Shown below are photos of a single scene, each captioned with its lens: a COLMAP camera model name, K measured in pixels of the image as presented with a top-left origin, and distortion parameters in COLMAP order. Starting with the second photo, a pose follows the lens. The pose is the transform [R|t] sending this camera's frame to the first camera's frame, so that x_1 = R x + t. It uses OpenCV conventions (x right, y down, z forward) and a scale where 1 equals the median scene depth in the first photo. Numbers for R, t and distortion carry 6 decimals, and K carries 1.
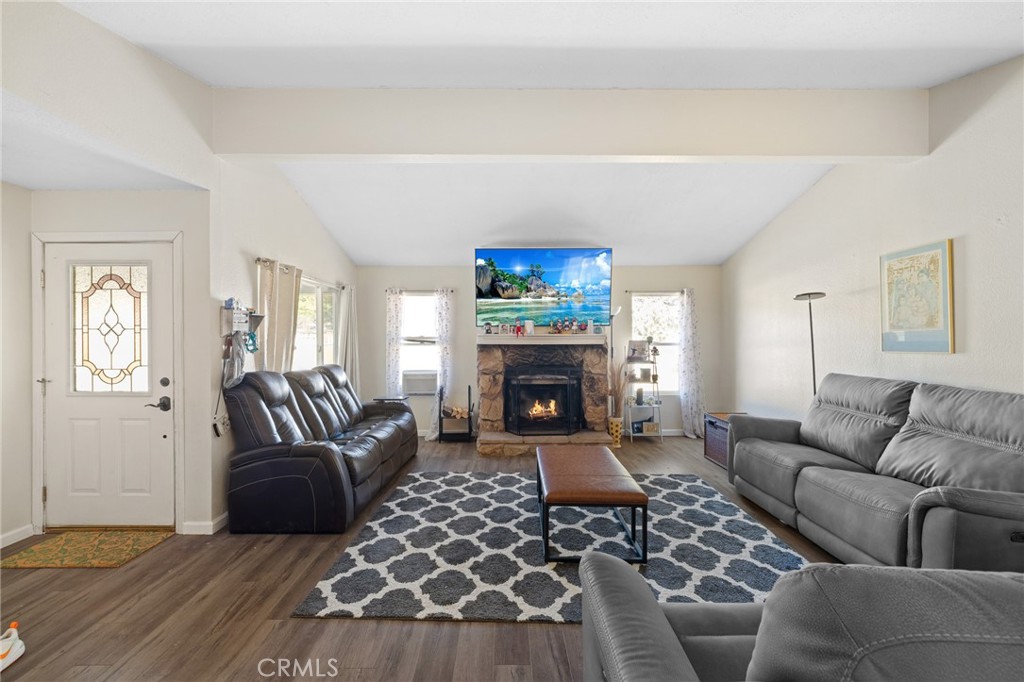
lens RADIAL K [[438.4, 0, 509.8], [0, 438.4, 339.0], [0, 0, 1]] dist [-0.002882, -0.000050]
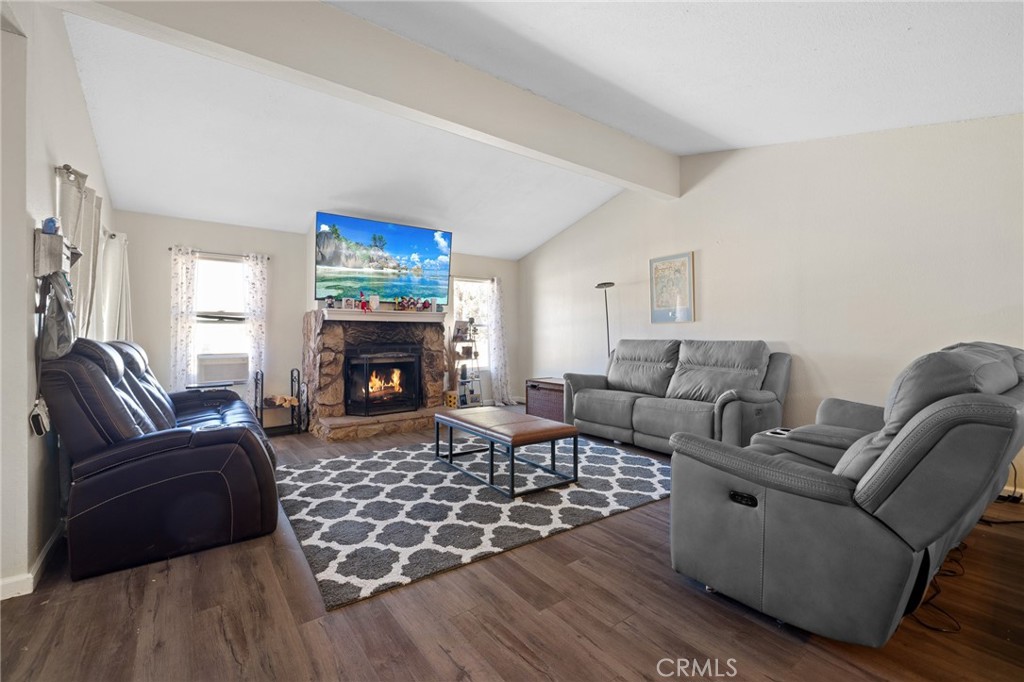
lens RADIAL K [[438.4, 0, 506.5], [0, 438.4, 336.7], [0, 0, 1]] dist [-0.002882, -0.000050]
pose [[0.802822, -0.001627, 0.596216, -0.470250], [0.005091, 0.999979, -0.004125, 0.082526], [-0.596197, 0.006347, 0.802813, 0.091918]]
